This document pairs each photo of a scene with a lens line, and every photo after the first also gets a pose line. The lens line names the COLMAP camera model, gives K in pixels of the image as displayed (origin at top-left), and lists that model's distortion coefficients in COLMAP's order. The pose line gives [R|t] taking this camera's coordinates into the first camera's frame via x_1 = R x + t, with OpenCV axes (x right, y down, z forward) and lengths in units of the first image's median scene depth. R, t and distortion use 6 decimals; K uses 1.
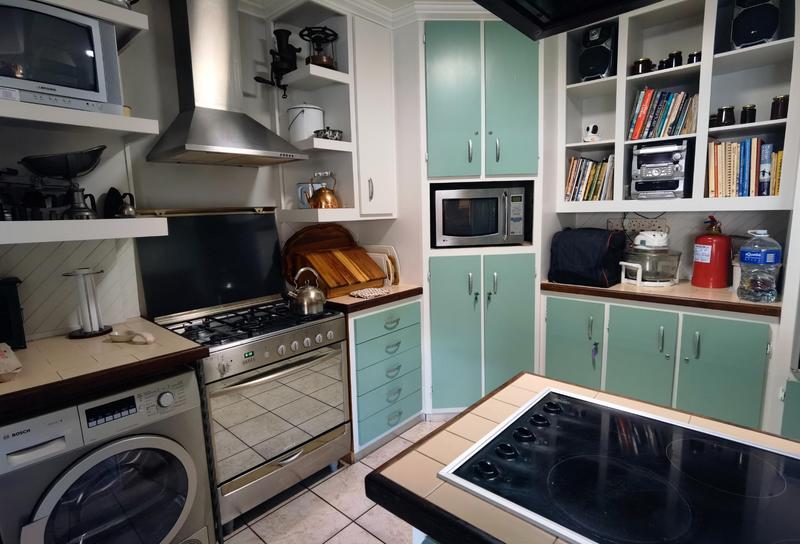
lens RADIAL K [[411.3, 0, 400.0], [0, 411.3, 266.4], [0, 0, 1]] dist [-0.032638, 0.003851]
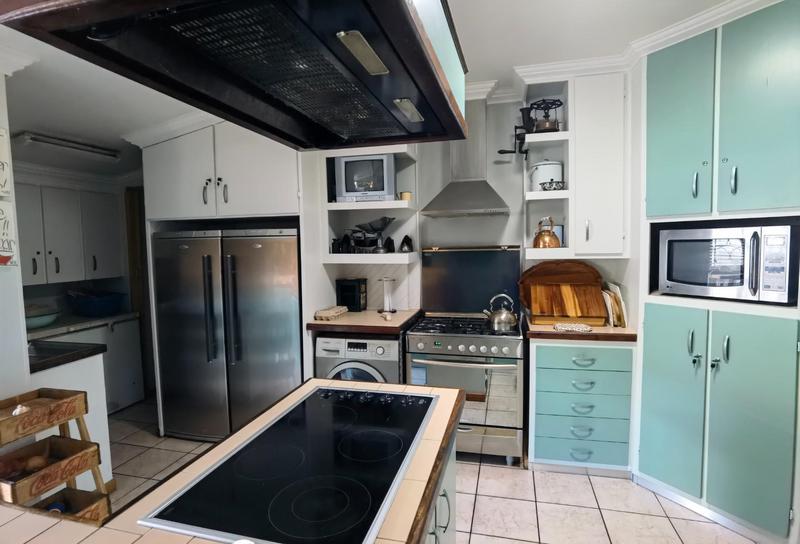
lens RADIAL K [[411.3, 0, 406.0], [0, 411.3, 268.5], [0, 0, 1]] dist [-0.032638, 0.003851]
pose [[0.459046, 0.071943, -0.885495, 0.674582], [-0.114109, 0.993235, 0.021541, -0.062521], [0.881054, 0.091155, 0.464150, 0.110887]]
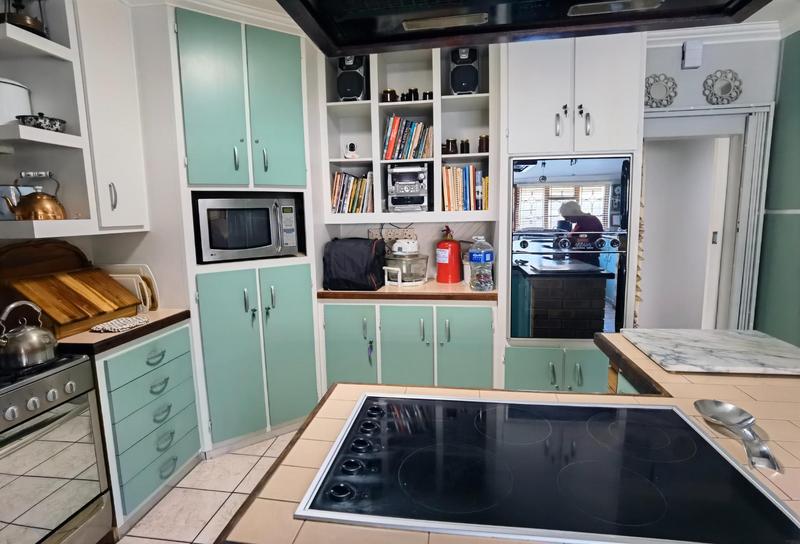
lens RADIAL K [[411.3, 0, 403.7], [0, 411.3, 270.5], [0, 0, 1]] dist [-0.032638, 0.003851]
pose [[0.827522, -0.065892, 0.557554, -0.051385], [0.073047, 0.997284, 0.009443, -0.008388], [-0.556661, 0.032913, 0.830087, 0.026761]]
